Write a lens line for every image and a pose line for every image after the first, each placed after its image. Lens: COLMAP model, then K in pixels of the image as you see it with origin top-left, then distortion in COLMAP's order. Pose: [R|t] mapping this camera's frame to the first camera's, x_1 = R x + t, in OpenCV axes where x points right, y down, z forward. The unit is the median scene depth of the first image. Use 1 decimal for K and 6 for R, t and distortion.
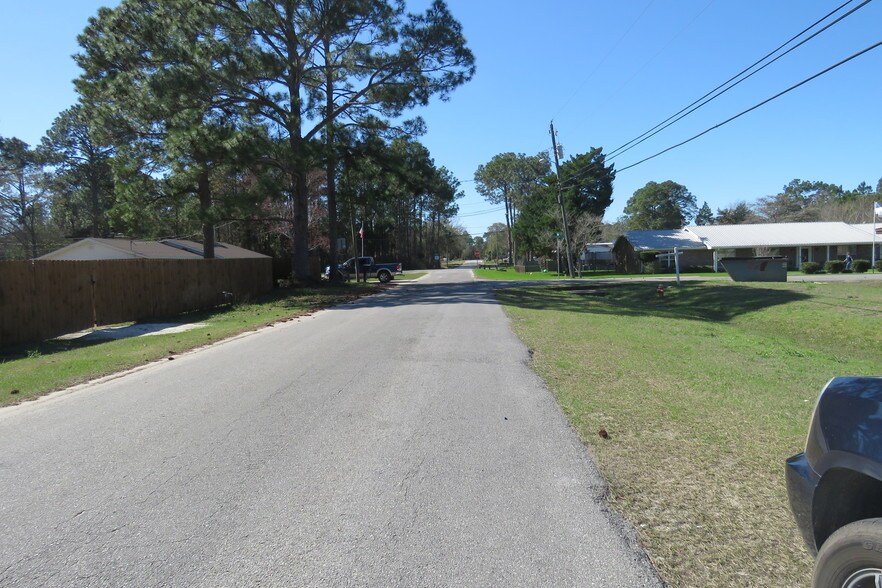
lens RADIAL K [[550.8, 0, 441.0], [0, 550.8, 294.0], [0, 0, 1]] dist [-0.003064, -0.000799]
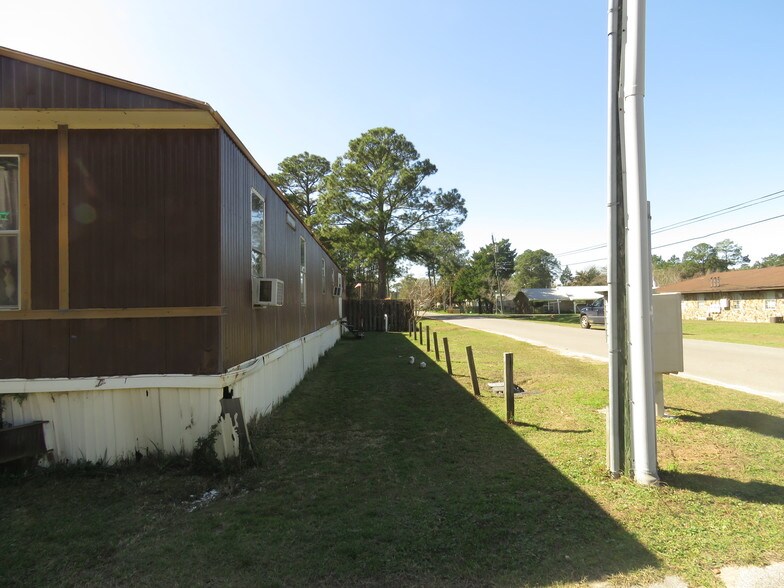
lens RADIAL K [[507.7, 0, 394.4], [0, 507.7, 296.5], [0, 0, 1]] dist [0.006126, 0.002005]
pose [[0.992761, 0.015665, 0.119079, -0.098697], [-0.005729, 0.996506, -0.083329, 0.016638], [-0.119968, 0.082044, 0.989382, -0.199288]]
